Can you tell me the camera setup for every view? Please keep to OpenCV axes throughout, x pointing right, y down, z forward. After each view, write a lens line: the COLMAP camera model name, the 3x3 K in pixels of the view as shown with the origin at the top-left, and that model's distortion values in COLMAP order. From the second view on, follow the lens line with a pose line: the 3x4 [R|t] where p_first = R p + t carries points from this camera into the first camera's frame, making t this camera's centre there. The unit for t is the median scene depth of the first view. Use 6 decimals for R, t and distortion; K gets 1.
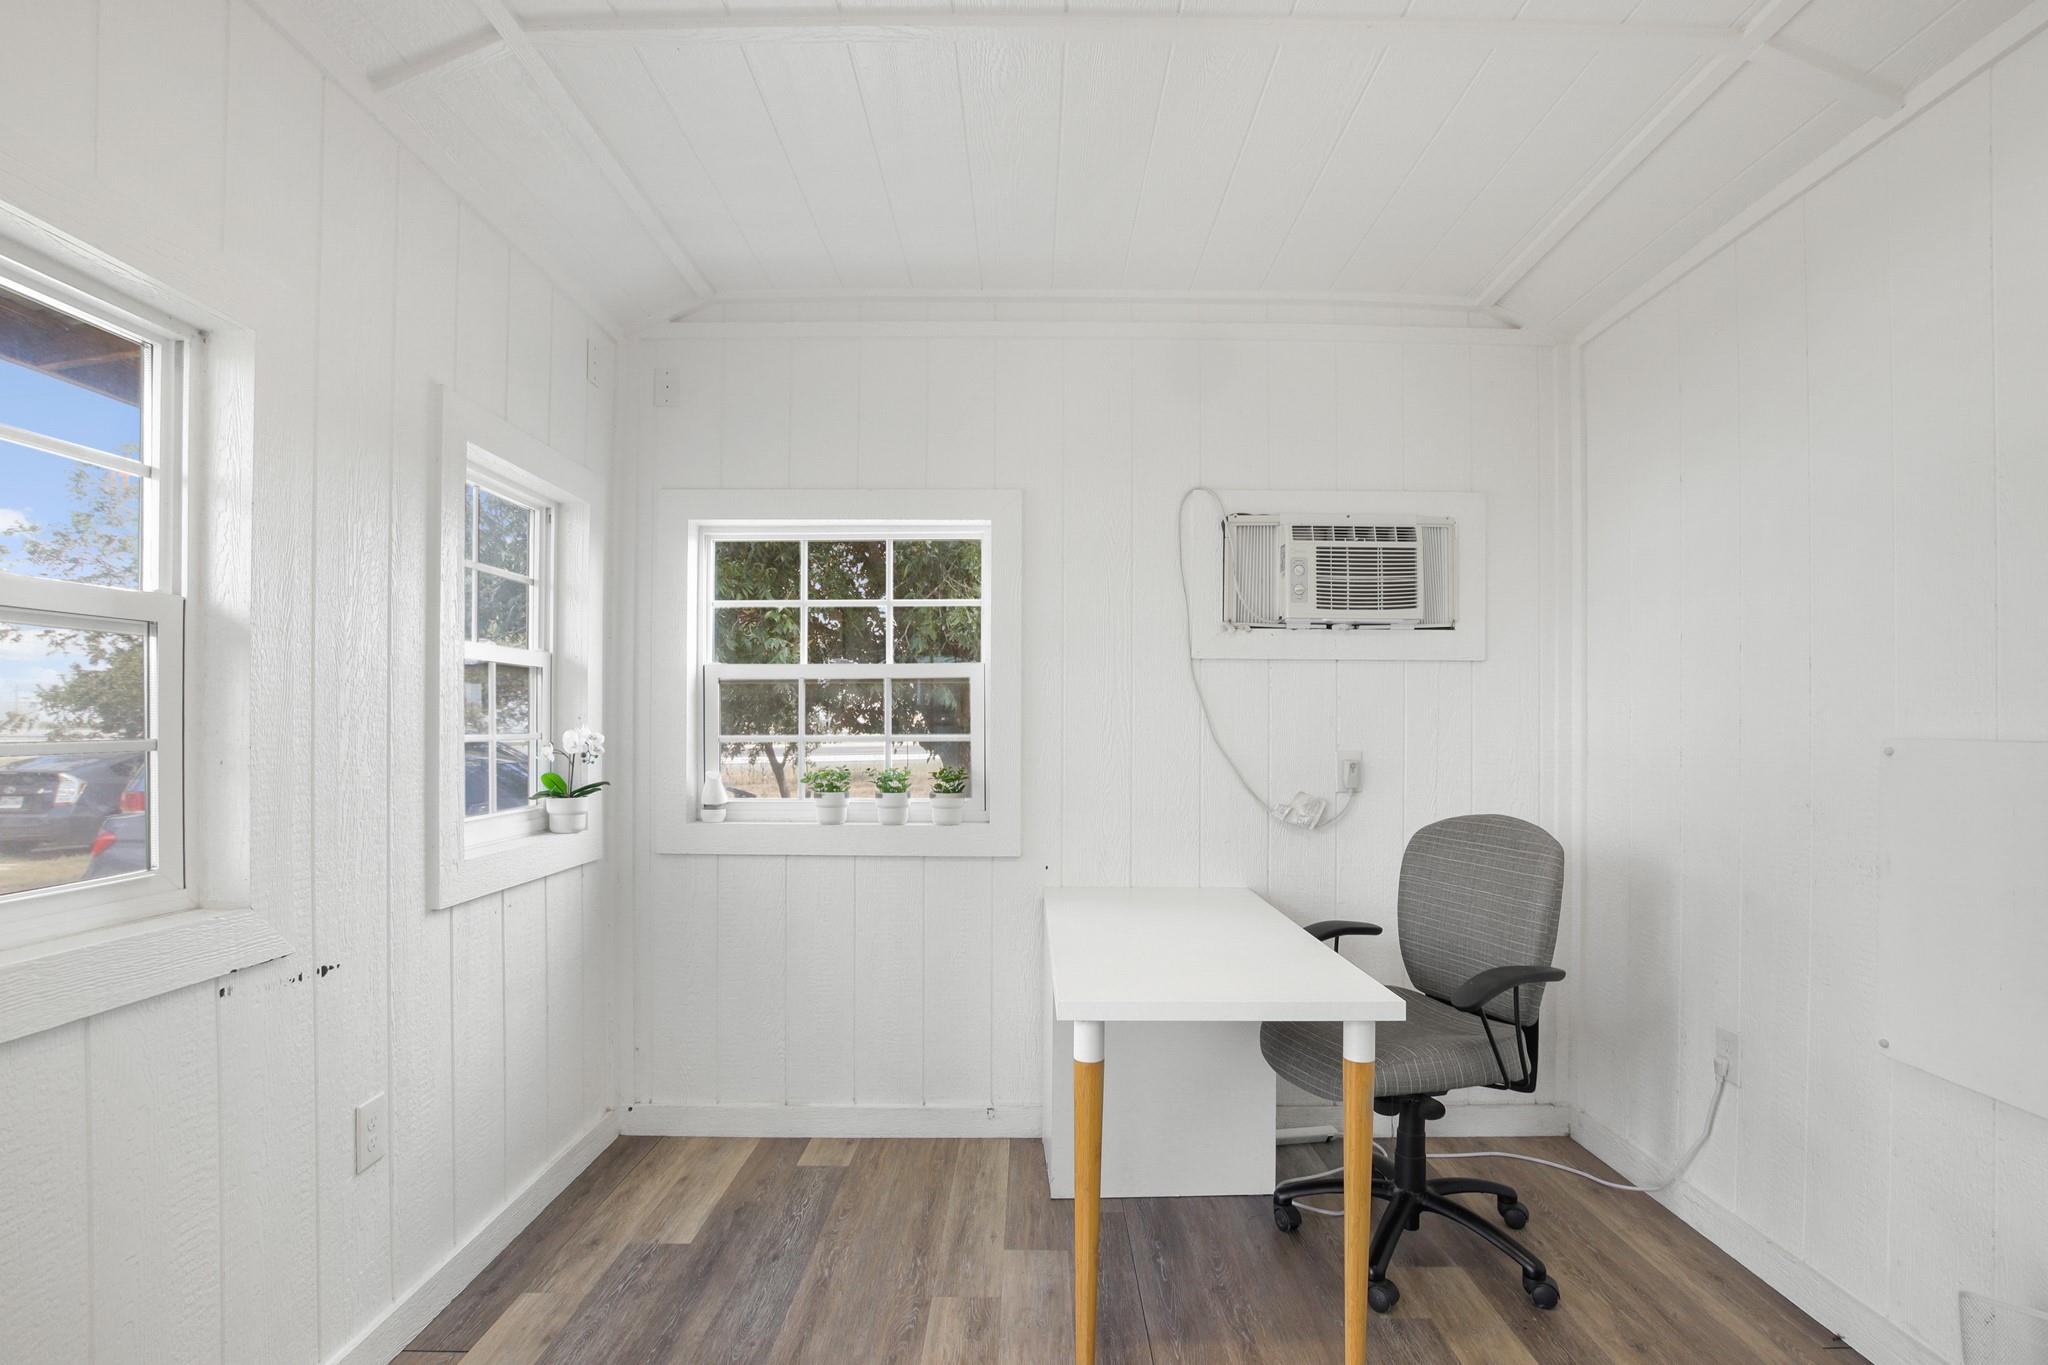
lens RADIAL K [[950.7, 0, 1049.1], [0, 950.7, 727.1], [0, 0, 1]] dist [-0.035359, 0.001321]
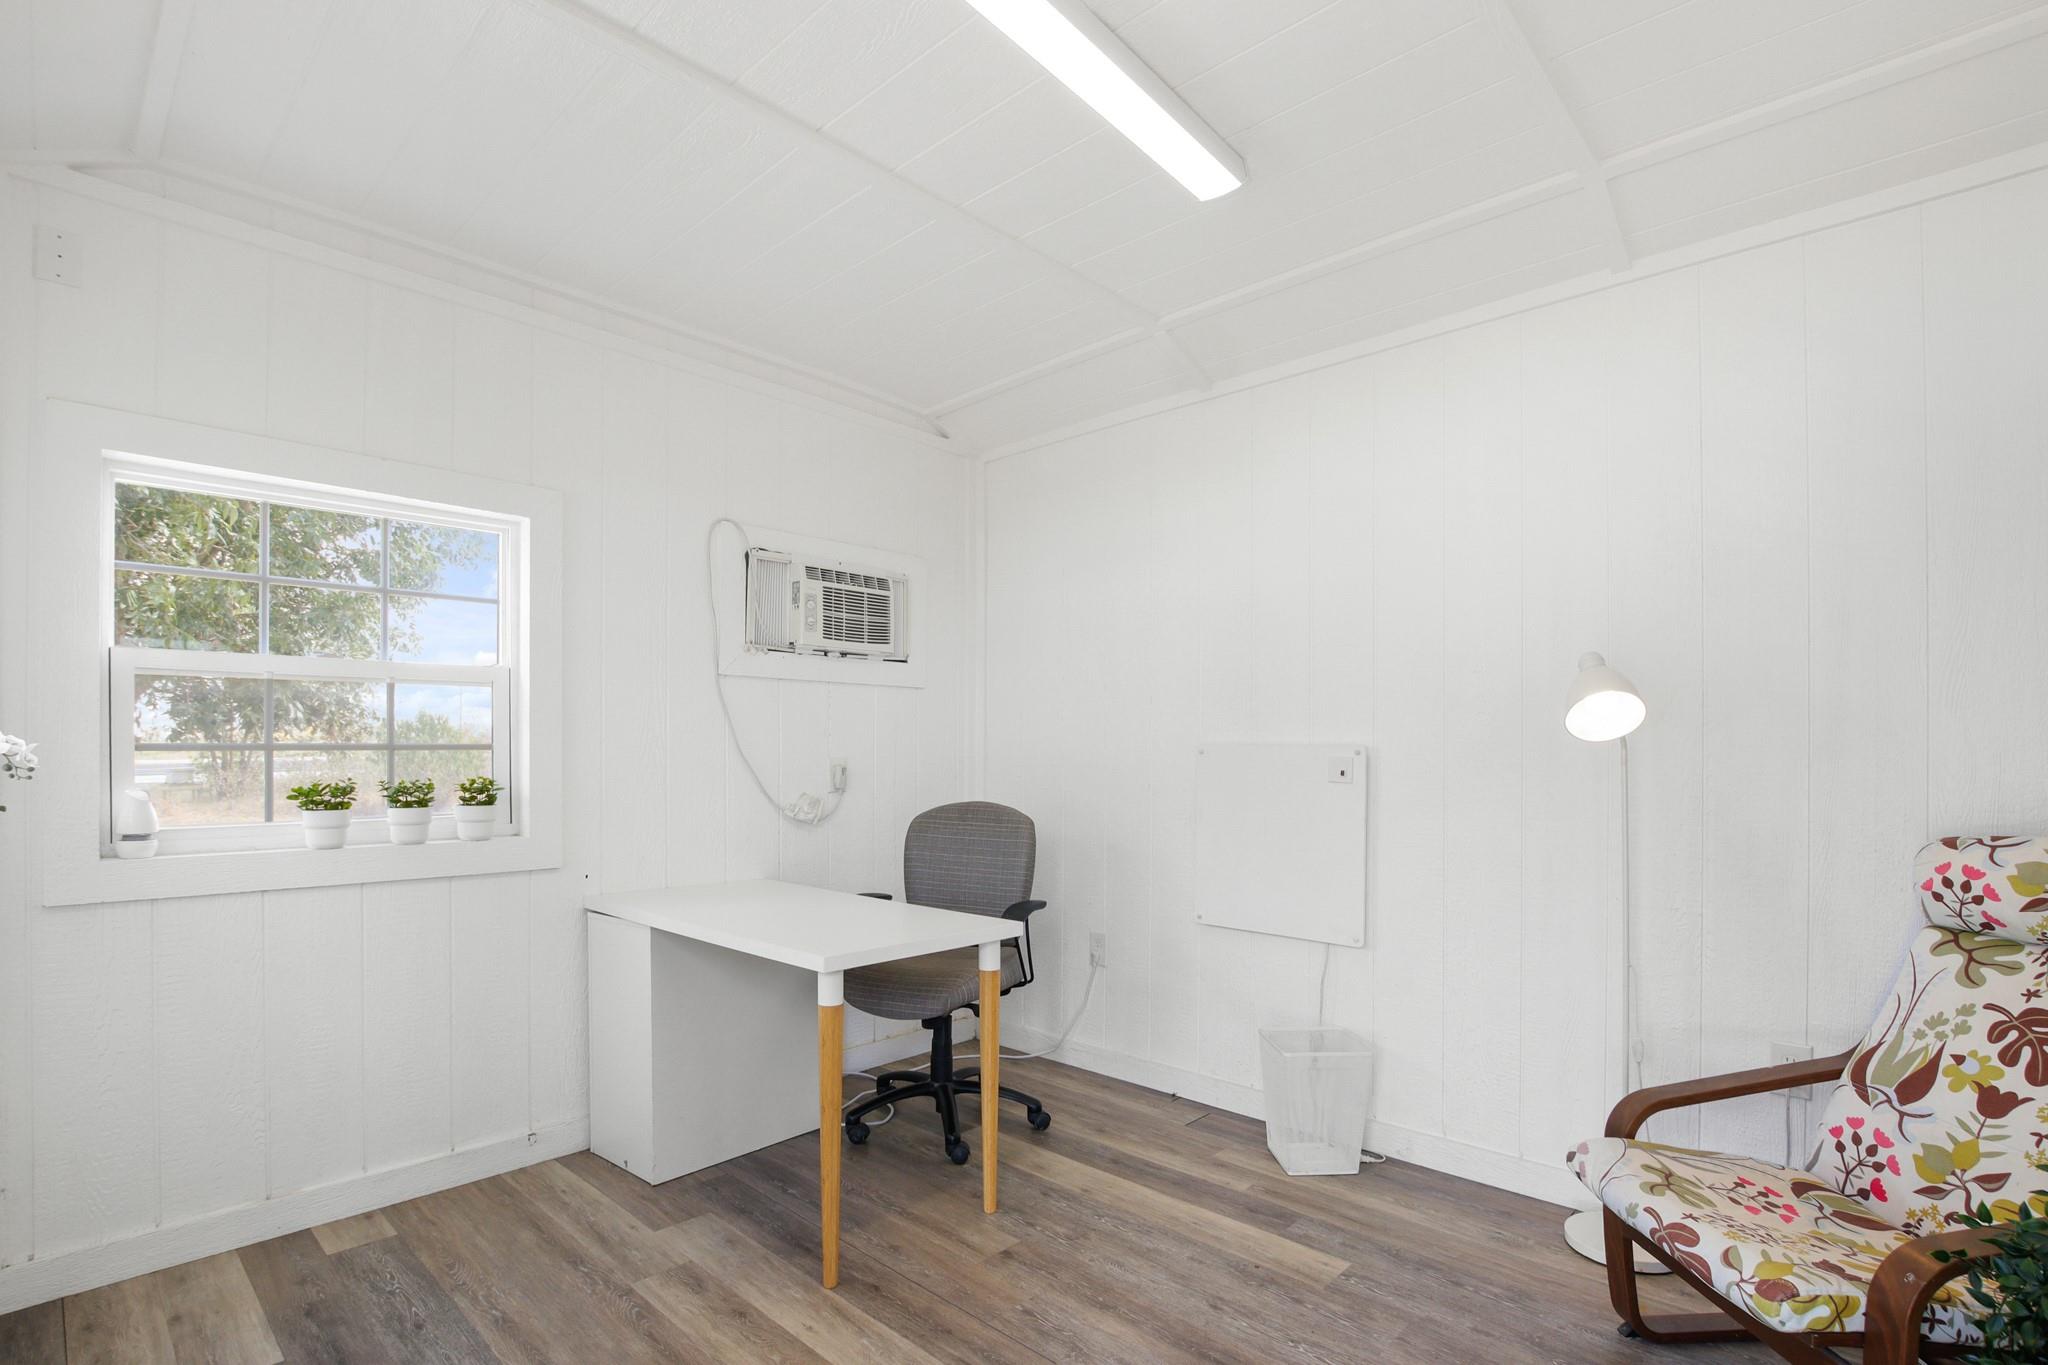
lens RADIAL K [[950.7, 0, 1044.1], [0, 950.7, 750.6], [0, 0, 1]] dist [-0.035359, 0.001321]
pose [[0.685758, -0.000741, 0.727829, -0.394865], [-0.003864, 0.999982, 0.004658, 0.009785], [-0.727819, -0.006006, 0.685743, -0.022290]]
